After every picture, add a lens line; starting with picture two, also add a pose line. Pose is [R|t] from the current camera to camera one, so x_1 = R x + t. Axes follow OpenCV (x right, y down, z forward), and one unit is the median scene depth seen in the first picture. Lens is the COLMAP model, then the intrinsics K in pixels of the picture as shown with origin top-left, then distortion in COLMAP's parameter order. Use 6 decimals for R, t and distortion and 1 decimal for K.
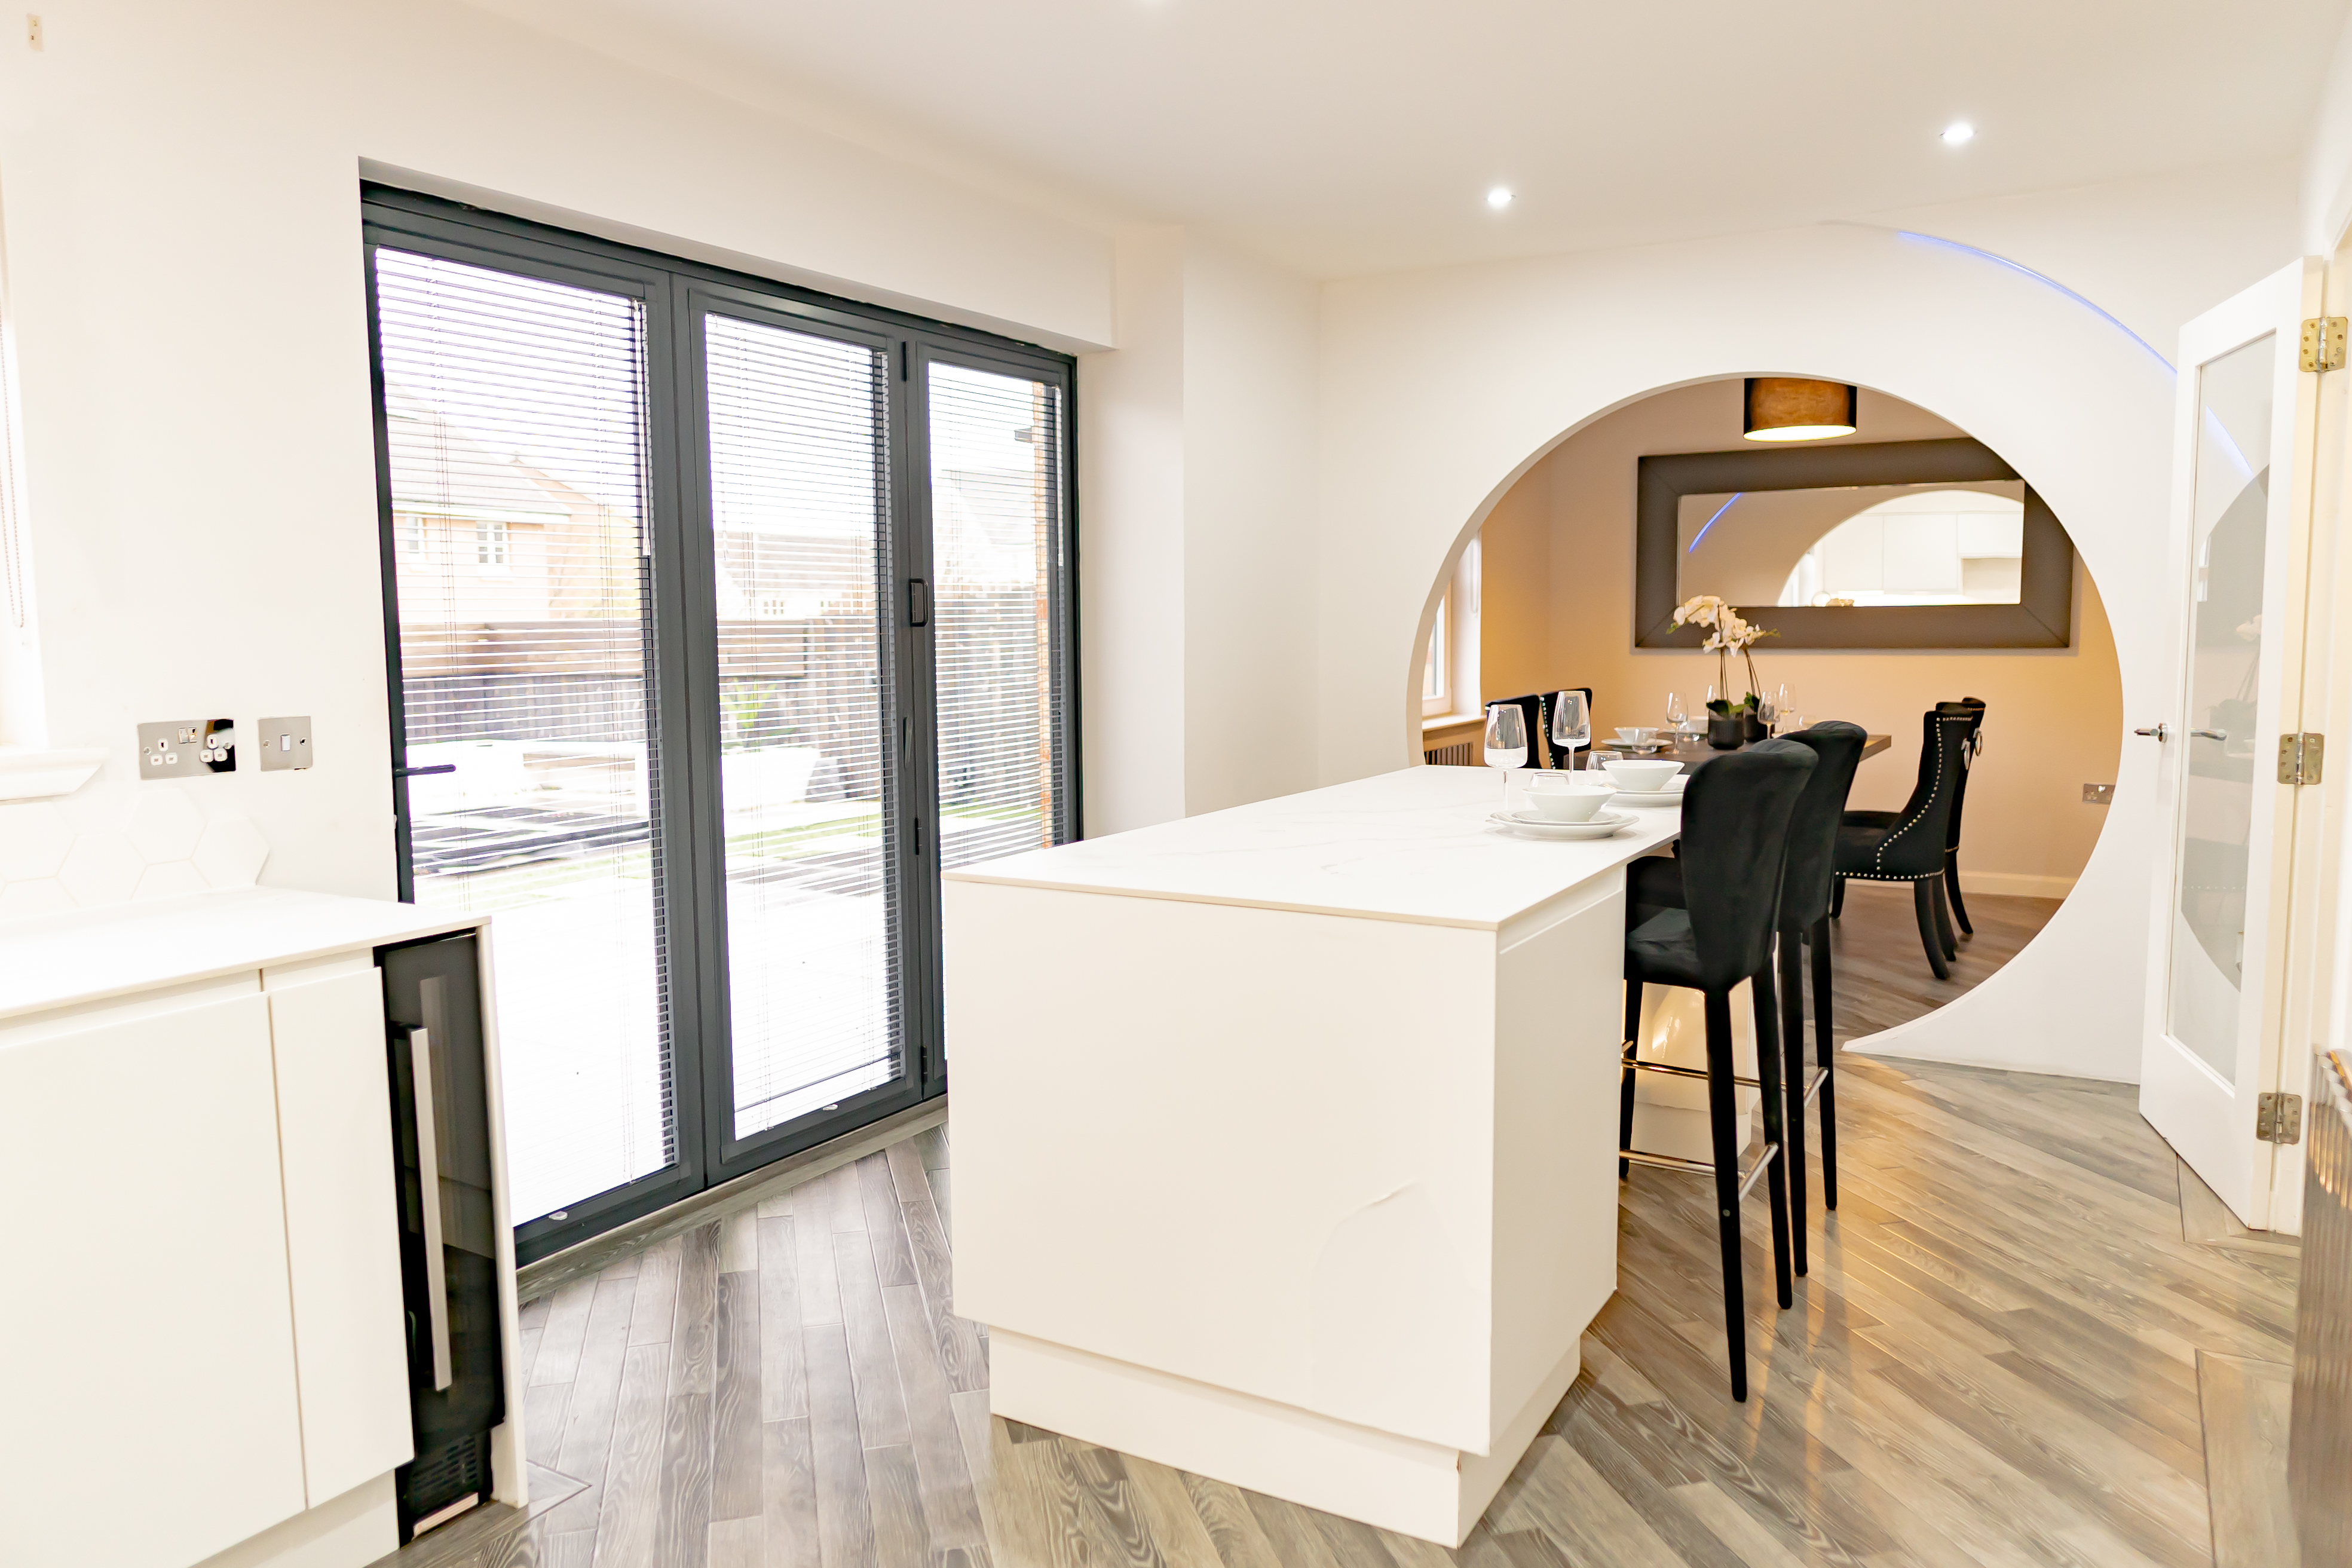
lens RADIAL K [[1634.5, 0, 1167.7], [0, 1634.5, 785.9], [0, 0, 1]] dist [0.002467, 0.000599]
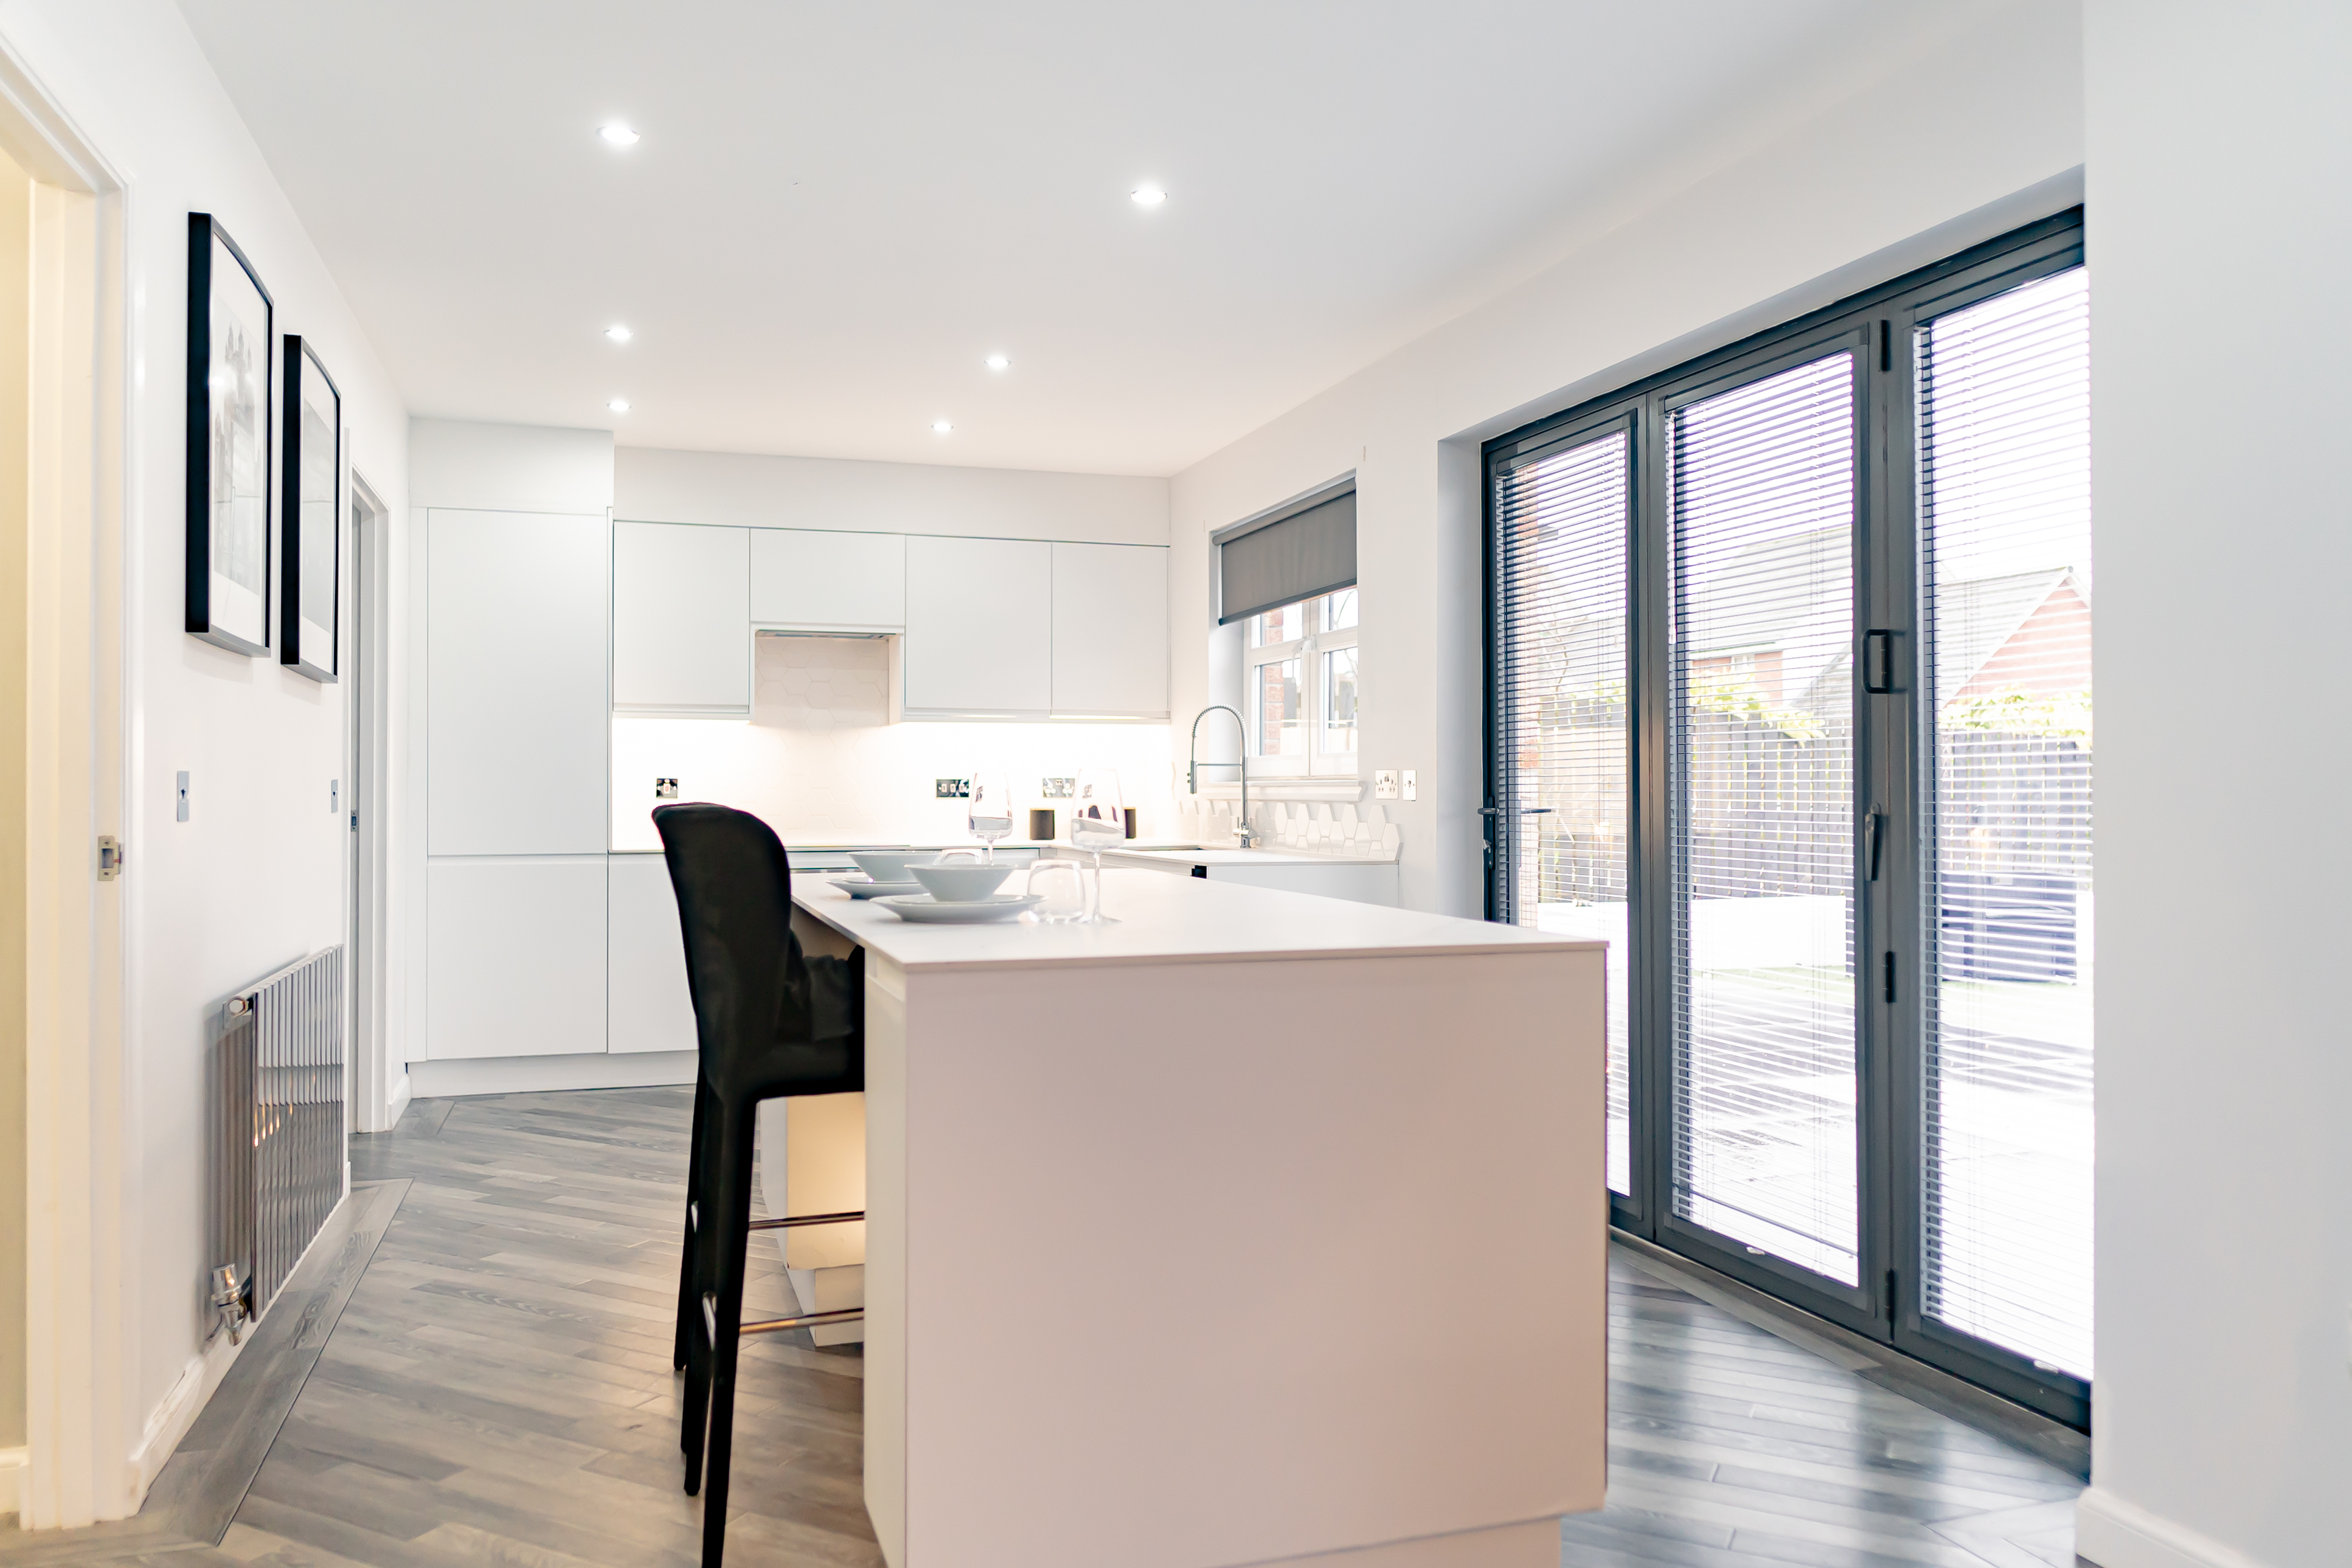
lens RADIAL K [[1634.5, 0, 1169.0], [0, 1634.5, 782.3], [0, 0, 1]] dist [0.002467, 0.000599]
pose [[-0.659799, 0.011291, -0.751357, 0.738726], [-0.060013, 0.995901, 0.067666, -0.105085], [0.749042, 0.089737, -0.656417, 1.486547]]
